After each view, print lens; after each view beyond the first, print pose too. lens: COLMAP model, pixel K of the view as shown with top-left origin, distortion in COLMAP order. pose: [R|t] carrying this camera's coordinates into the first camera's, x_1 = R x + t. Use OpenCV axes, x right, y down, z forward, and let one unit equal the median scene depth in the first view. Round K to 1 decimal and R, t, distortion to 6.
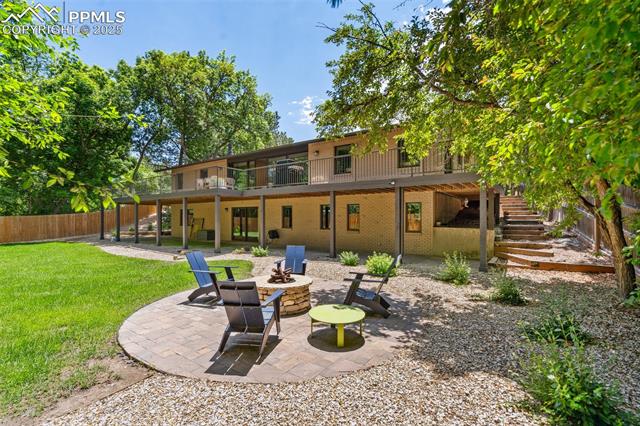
lens RADIAL K [[287.6, 0, 320.0], [0, 287.6, 213.0], [0, 0, 1]] dist [-0.007740, 0.000072]
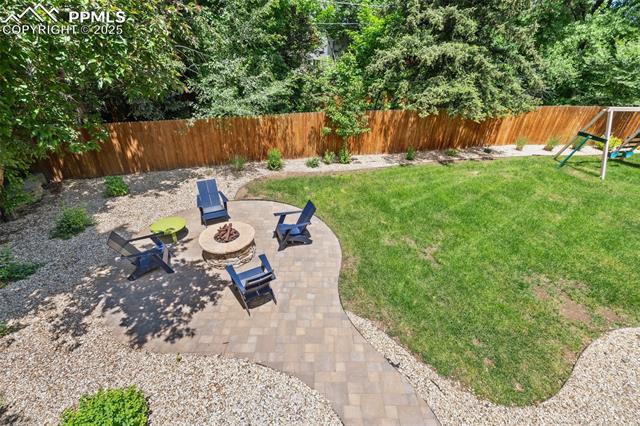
lens RADIAL K [[295.4, 0, 320.0], [0, 295.4, 213.0], [0, 0, 1]] dist [-0.000614, 0.000254]
pose [[-0.828382, 0.273810, -0.488683, 0.130849], [-0.010954, 0.864308, 0.502843, -0.497076], [0.560056, 0.421899, -0.712978, 2.215391]]
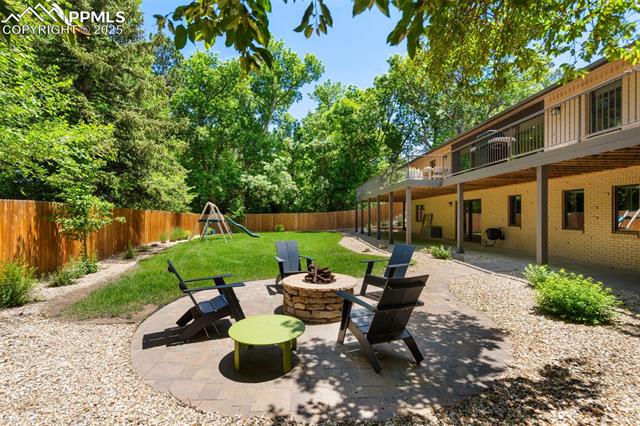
lens RADIAL K [[295.4, 0, 320.0], [0, 295.4, 213.0], [0, 0, 1]] dist [-0.000614, 0.000254]
pose [[0.594552, -0.006220, -0.804033, 0.614935], [0.012800, 0.999917, 0.001729, 0.039335], [0.803955, -0.011319, 0.594582, 0.529087]]
